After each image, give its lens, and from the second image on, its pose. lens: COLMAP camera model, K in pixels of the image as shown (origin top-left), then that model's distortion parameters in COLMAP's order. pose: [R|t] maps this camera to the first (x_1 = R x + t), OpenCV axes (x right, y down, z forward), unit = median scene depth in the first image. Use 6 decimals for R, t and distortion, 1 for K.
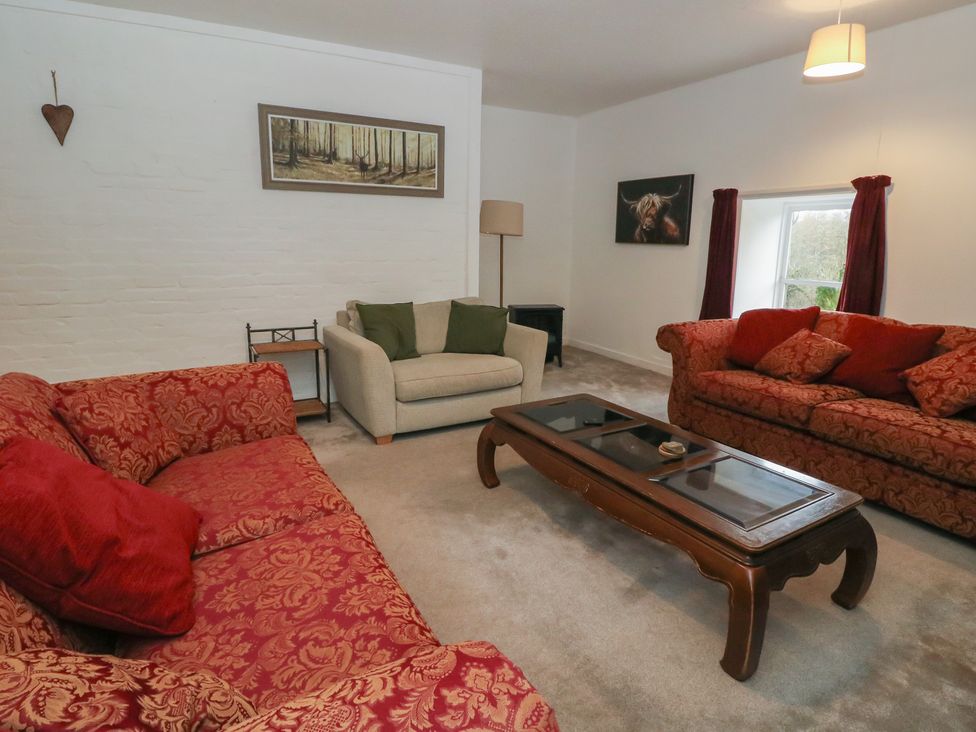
lens RADIAL K [[535.9, 0, 491.4], [0, 535.9, 340.7], [0, 0, 1]] dist [-0.003603, -0.003487]
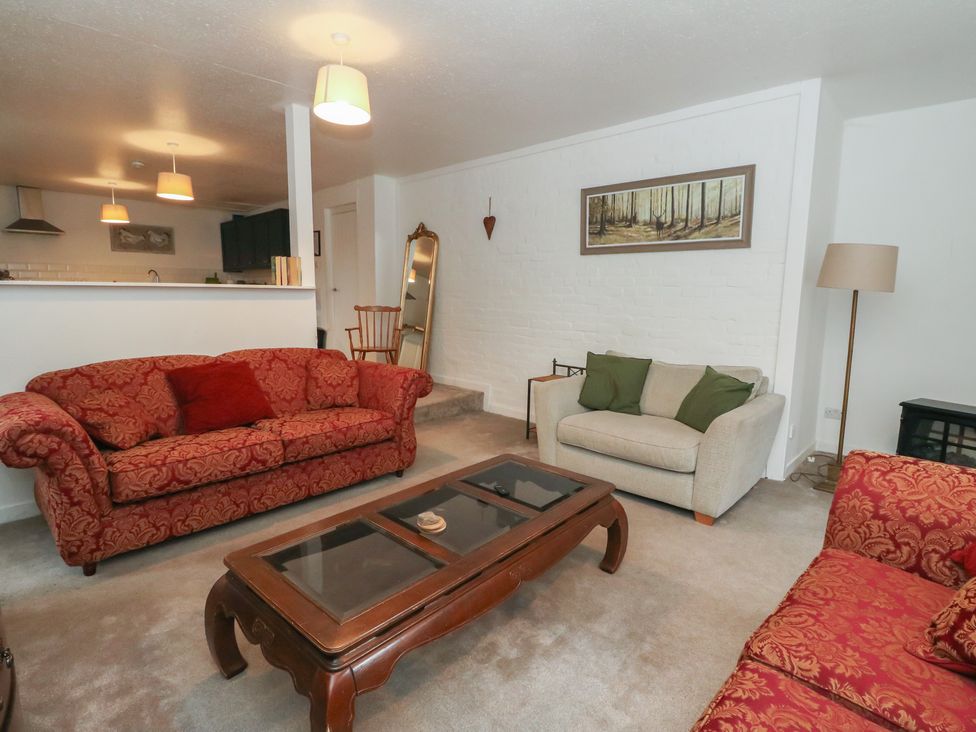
lens RADIAL K [[490.4, 0, 505.3], [0, 490.4, 363.7], [0, 0, 1]] dist [0.000213, -0.012956]
pose [[0.337715, 0.131977, -0.931950, 0.571405], [-0.181830, 0.980618, 0.072978, -0.078655], [0.923518, 0.144811, 0.355167, 0.426206]]
